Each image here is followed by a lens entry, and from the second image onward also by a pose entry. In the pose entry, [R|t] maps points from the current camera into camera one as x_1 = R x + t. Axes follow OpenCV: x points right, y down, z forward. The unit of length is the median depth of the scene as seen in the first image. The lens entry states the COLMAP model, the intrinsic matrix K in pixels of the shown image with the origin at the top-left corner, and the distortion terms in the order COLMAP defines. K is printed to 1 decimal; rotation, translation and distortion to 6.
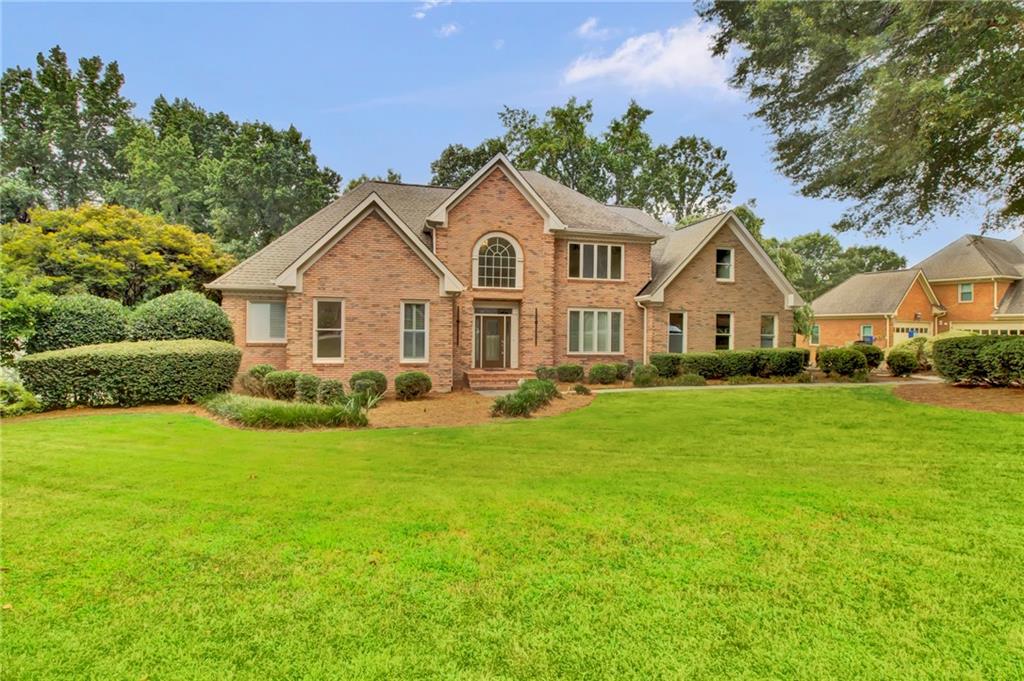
lens RADIAL K [[518.6, 0, 511.0], [0, 518.6, 330.2], [0, 0, 1]] dist [-0.003604, -0.001300]
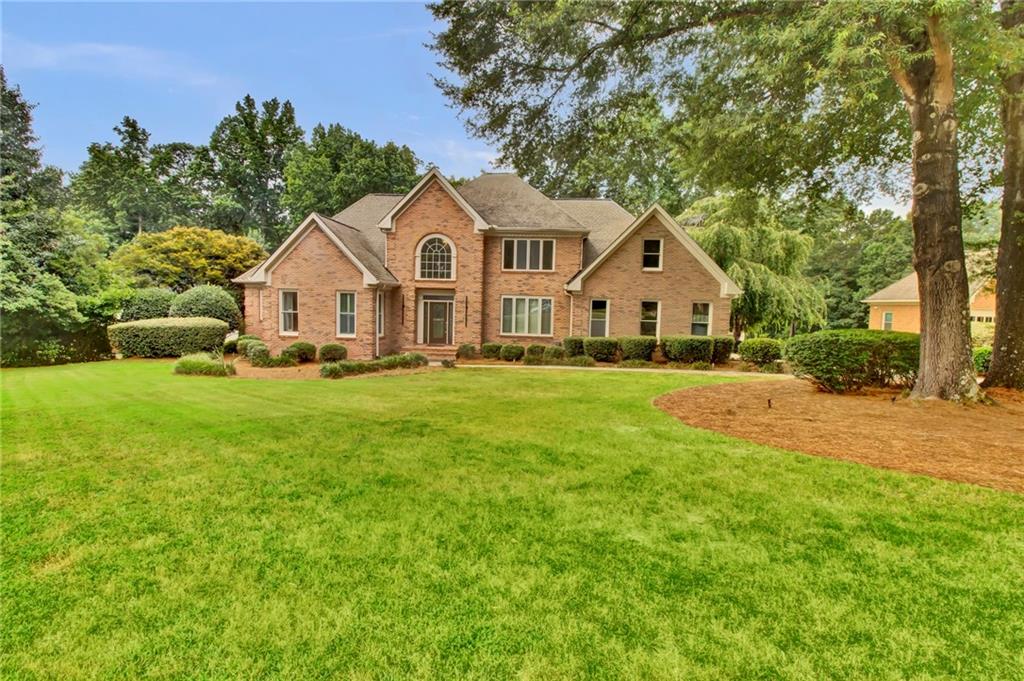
lens RADIAL K [[497.4, 0, 512.0], [0, 497.4, 340.5], [0, 0, 1]] dist [-0.001096, -0.000231]
pose [[0.939636, 0.036699, -0.340203, 0.539497], [-0.013911, 0.997507, 0.069182, -0.020199], [0.341893, -0.060273, 0.937804, -0.058211]]
